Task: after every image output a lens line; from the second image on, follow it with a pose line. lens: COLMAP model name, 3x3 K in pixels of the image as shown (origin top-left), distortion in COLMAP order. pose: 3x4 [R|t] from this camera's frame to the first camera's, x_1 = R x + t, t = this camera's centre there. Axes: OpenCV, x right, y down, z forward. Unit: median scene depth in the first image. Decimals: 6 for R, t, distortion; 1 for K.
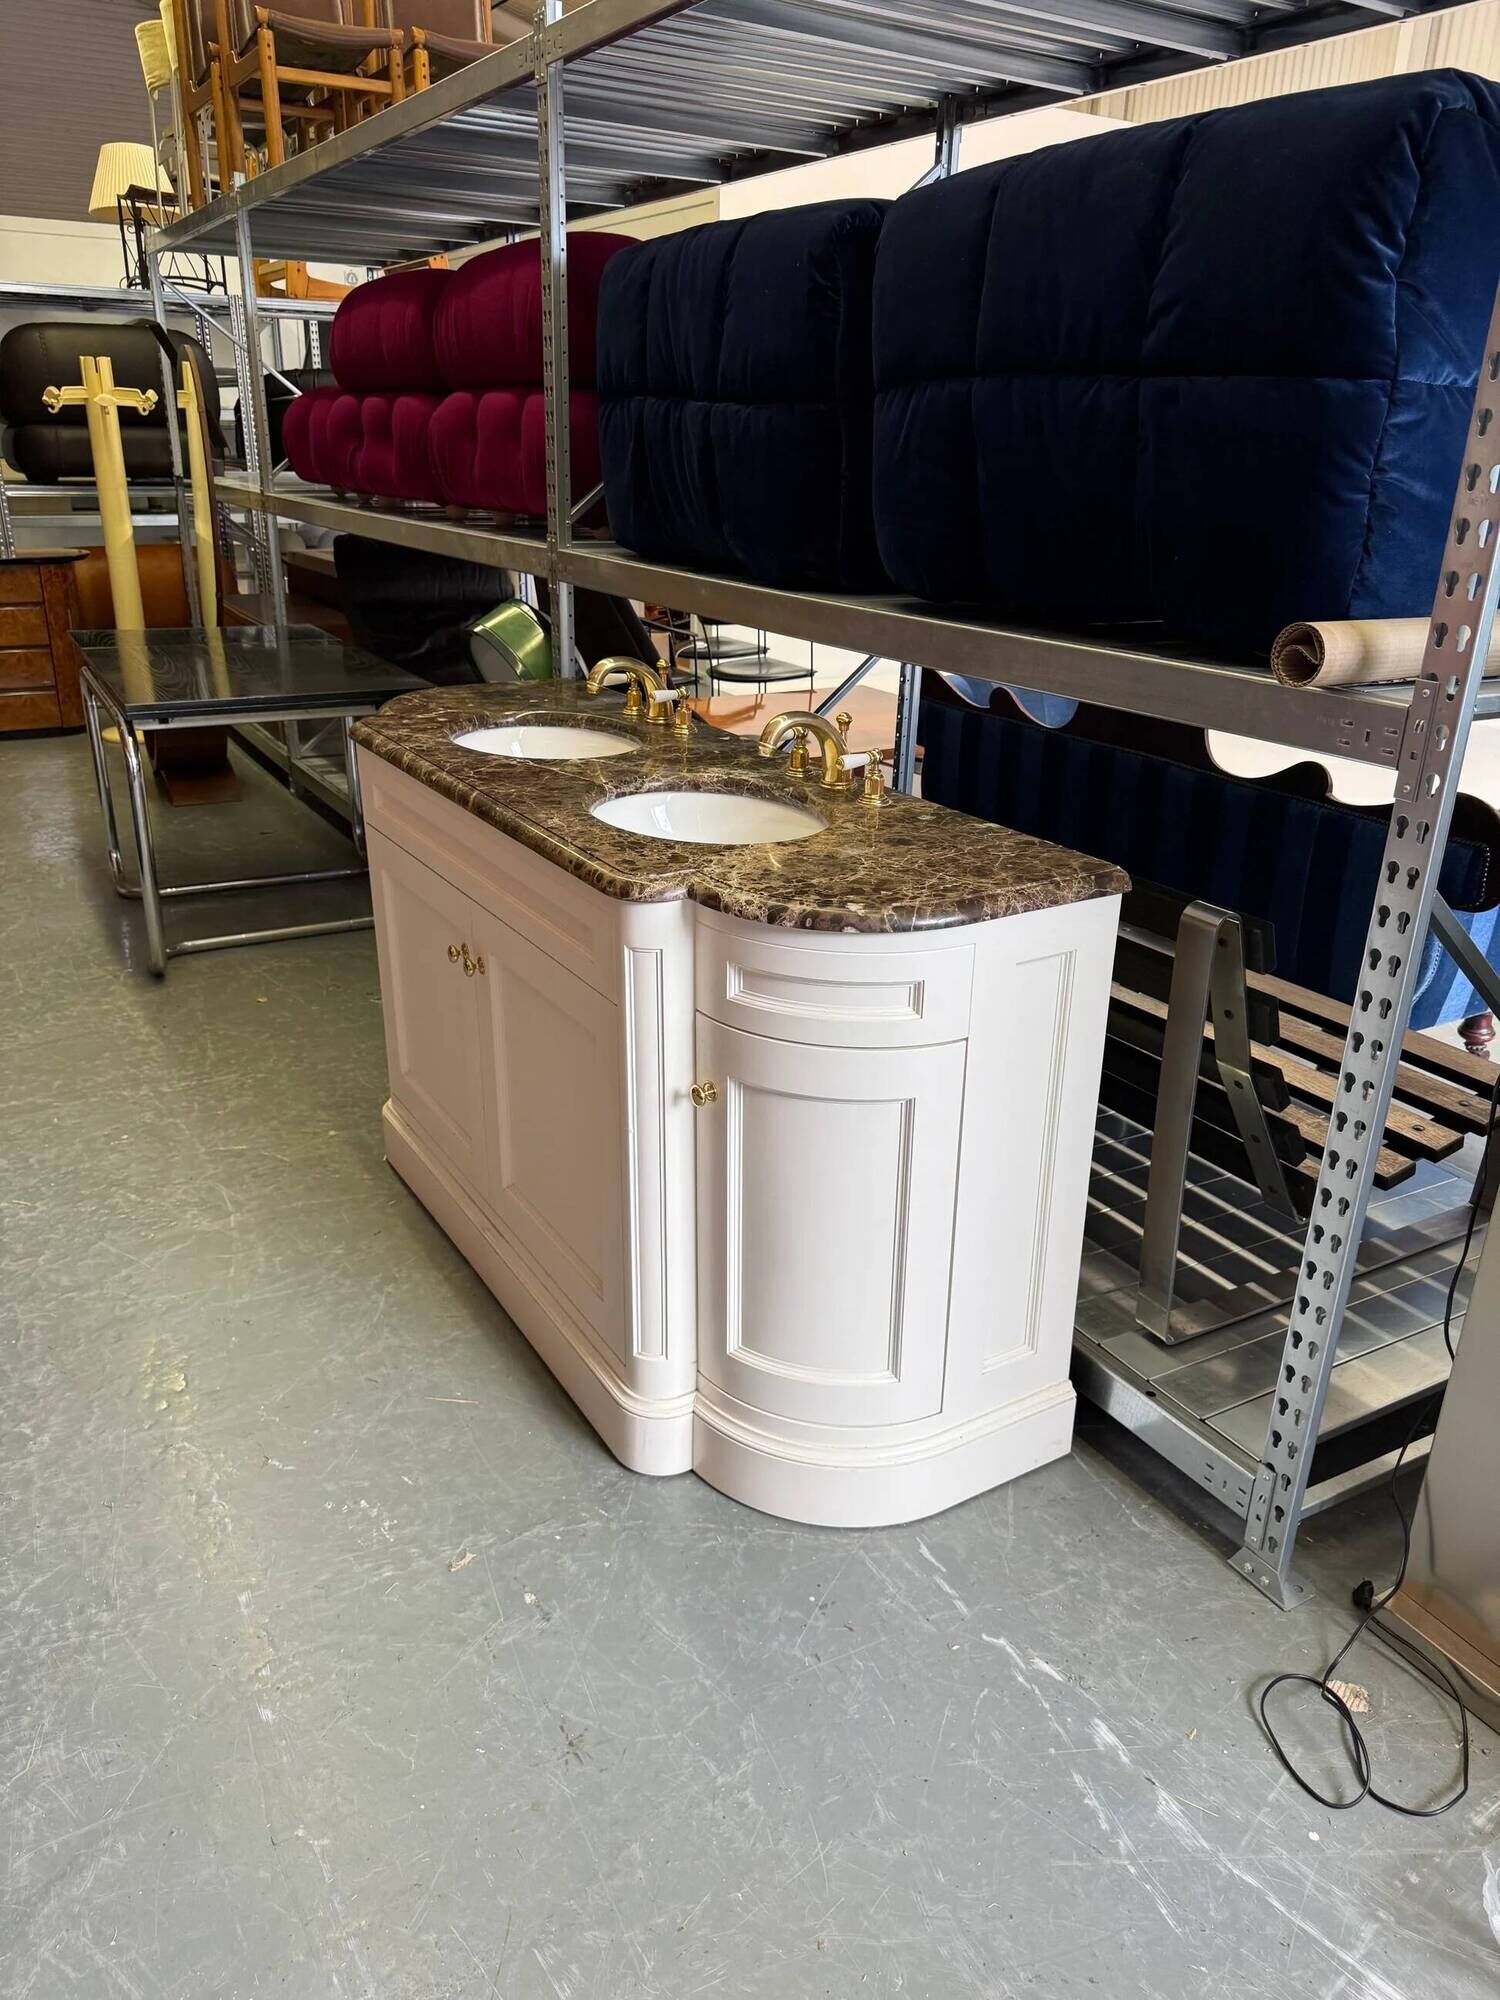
lens RADIAL K [[1427.7, 0, 748.1], [0, 1427.7, 991.3], [0, 0, 1]] dist [0.013794, -0.023699]
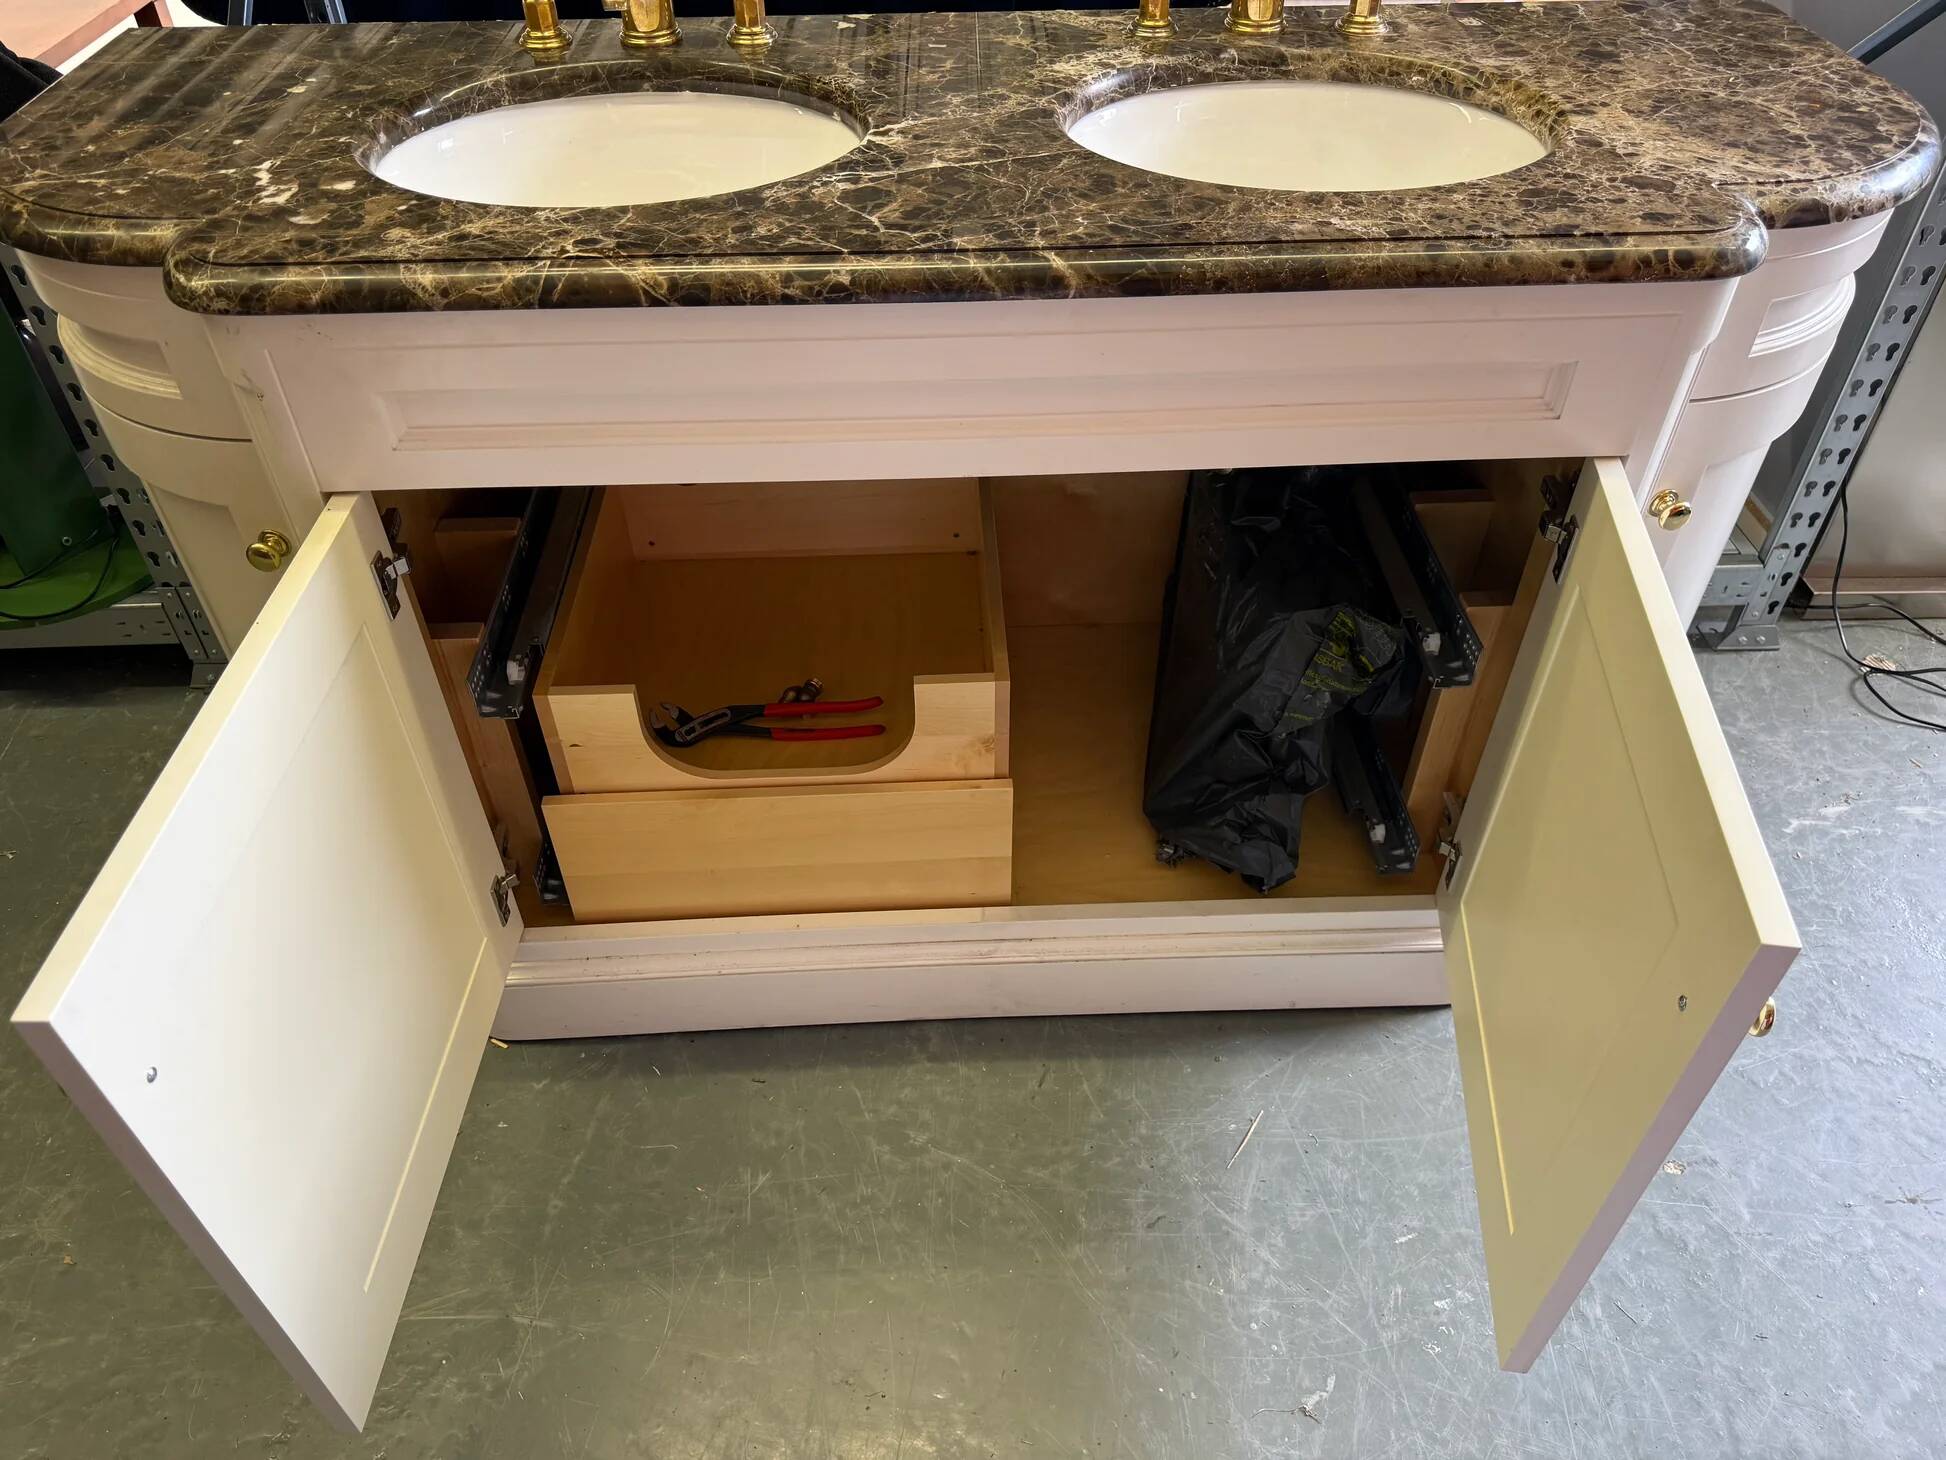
lens RADIAL K [[1389.1, 0, 961.0], [0, 1389.1, 740.1], [0, 0, 1]] dist [0.013794, -0.023699]
pose [[0.485626, -0.608557, 0.627555, -0.648869], [0.336382, 0.792702, 0.508399, -0.280156], [-0.806854, -0.035794, 0.589665, 0.818144]]
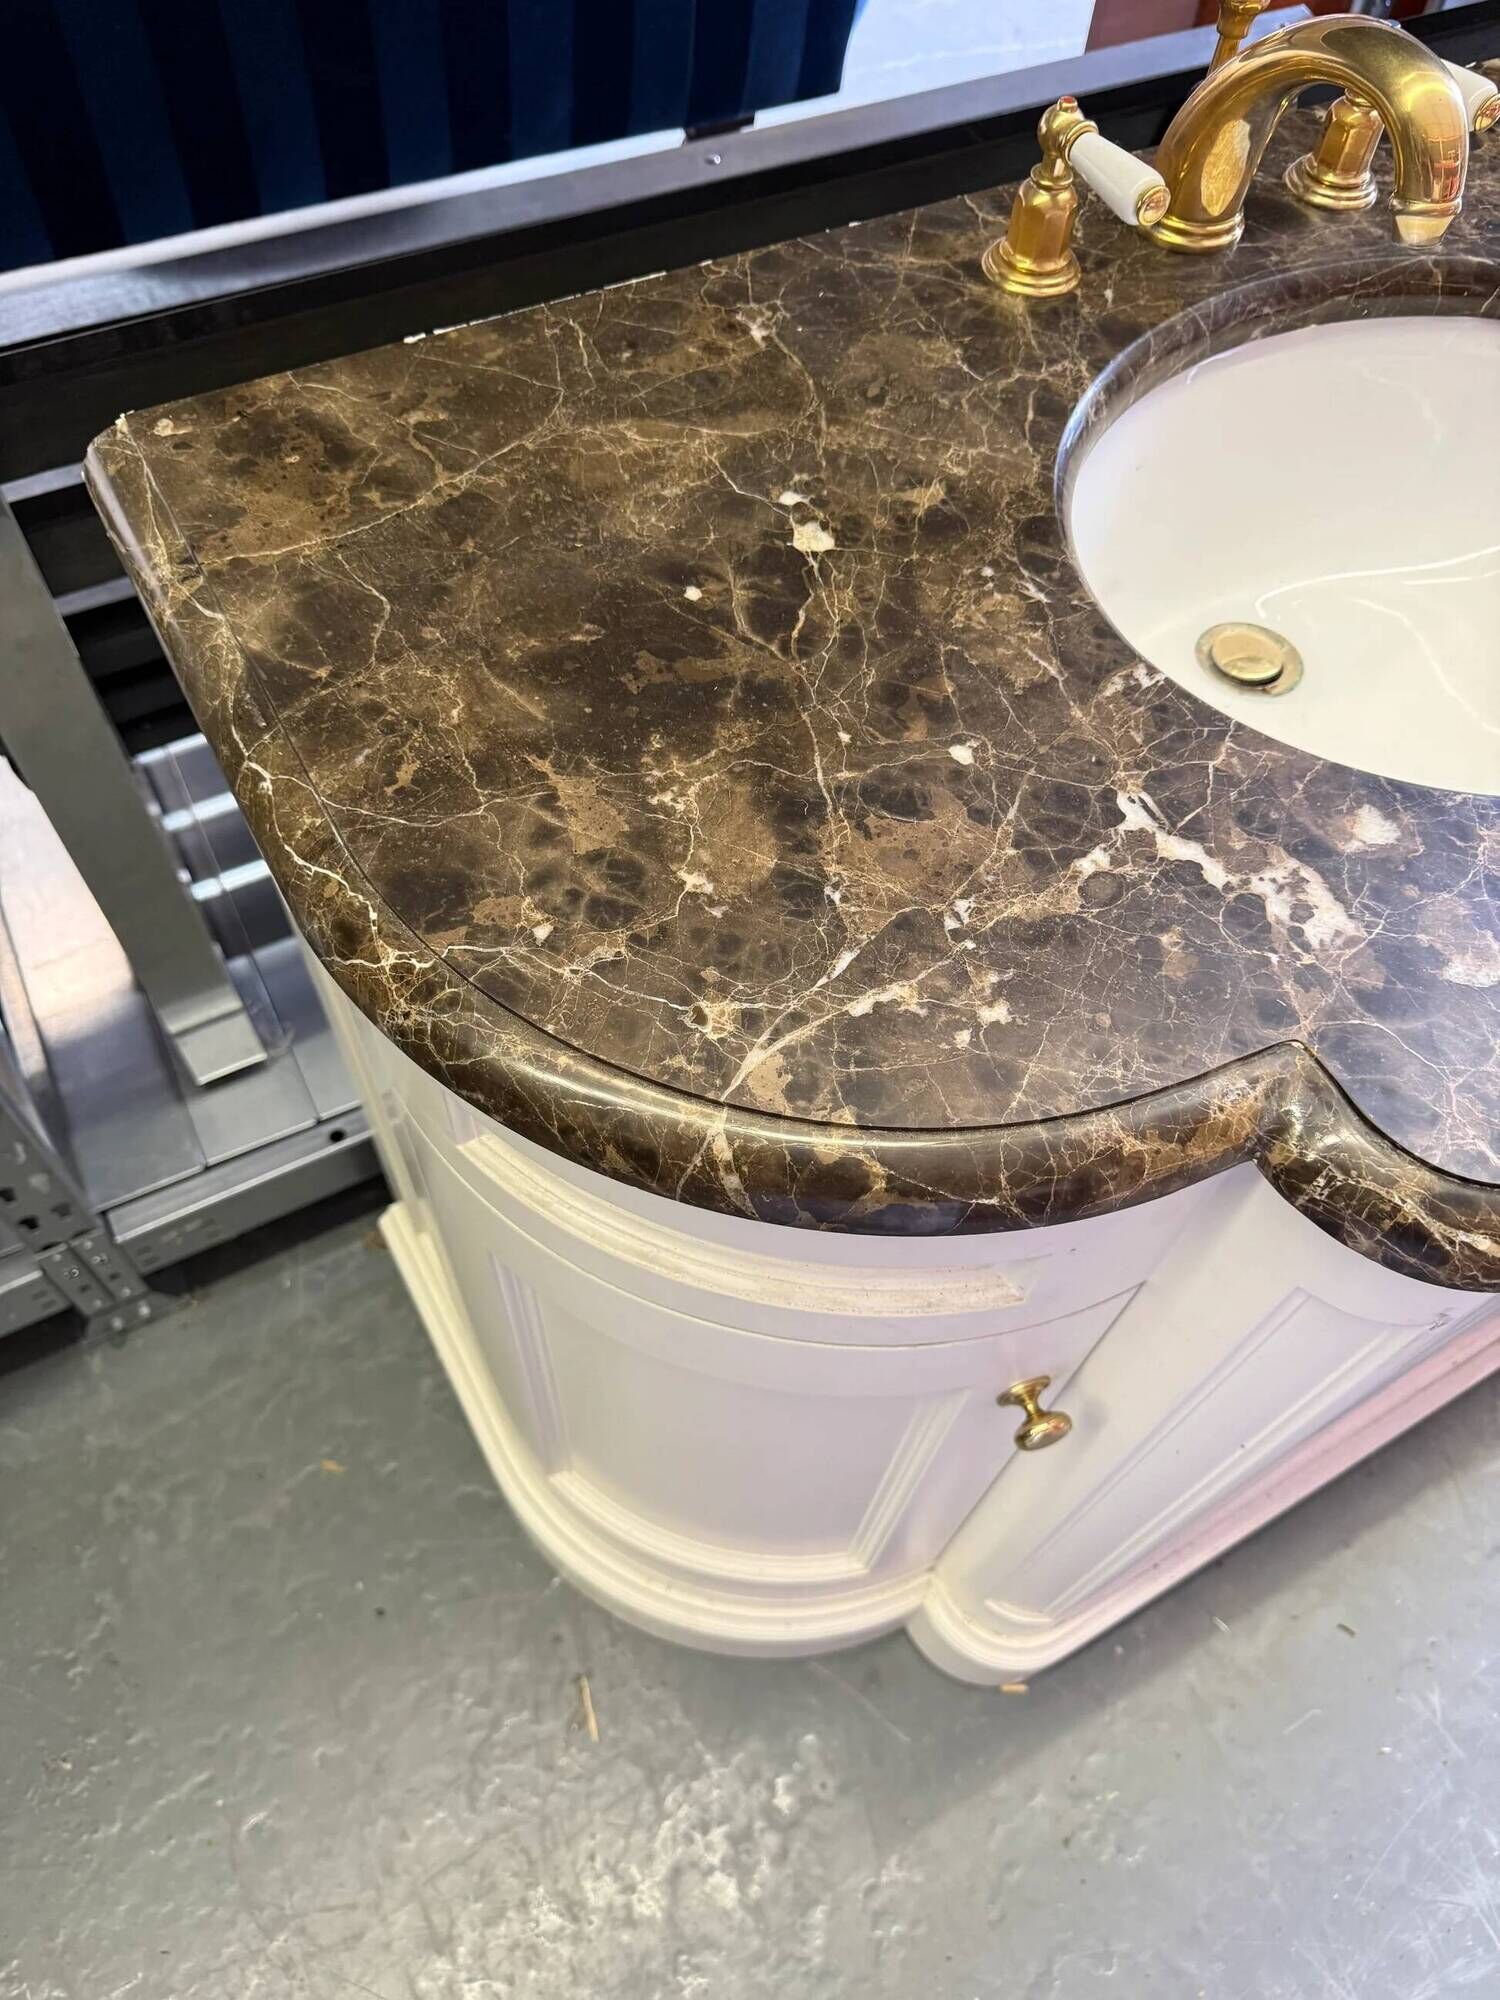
lens RADIAL K [[1424.5, 0, 754.1], [0, 1424.5, 1020.1], [0, 0, 1]] dist [0.046652, -0.063053]
pose [[0.032801, -0.853061, 0.520779, -0.462100], [0.320374, 0.502538, 0.803004, -0.490511], [-0.946723, 0.140505, 0.289783, 1.384711]]
